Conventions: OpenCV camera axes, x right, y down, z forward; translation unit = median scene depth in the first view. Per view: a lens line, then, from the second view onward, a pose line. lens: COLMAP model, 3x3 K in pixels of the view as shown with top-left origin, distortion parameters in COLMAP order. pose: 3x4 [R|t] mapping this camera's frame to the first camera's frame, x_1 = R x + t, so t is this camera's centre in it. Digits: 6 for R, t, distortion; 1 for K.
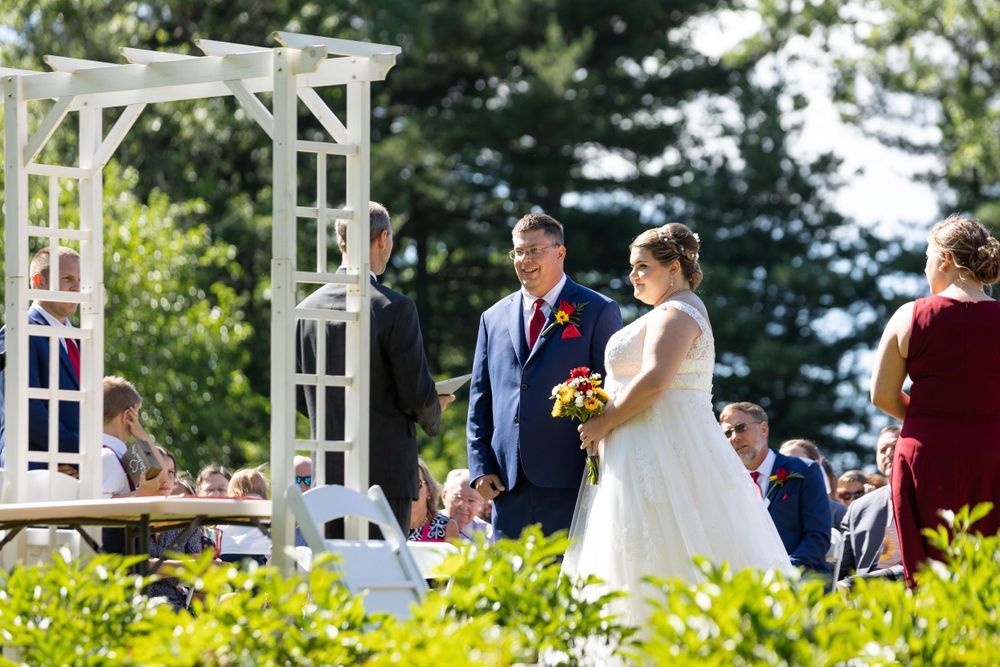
lens RADIAL K [[4995.5, 0, 500.0], [0, 4995.5, 333.5], [0, 0, 1]] dist [0.364740, 8.817661]
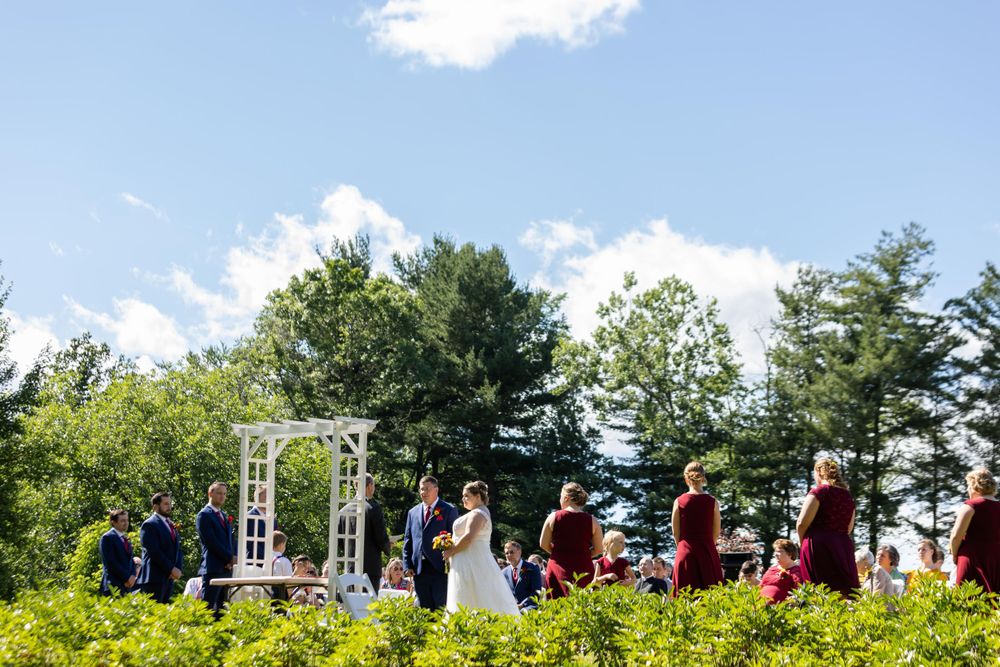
lens RADIAL K [[2025.7, 0, 500.0], [0, 2025.7, 333.5], [0, 0, 1]] dist [0.038792, 0.111794]
pose [[0.999782, 0.018613, 0.009472, 0.037277], [-0.017811, 0.996745, -0.078625, -0.016200], [-0.010905, 0.078439, 0.996859, -0.165050]]
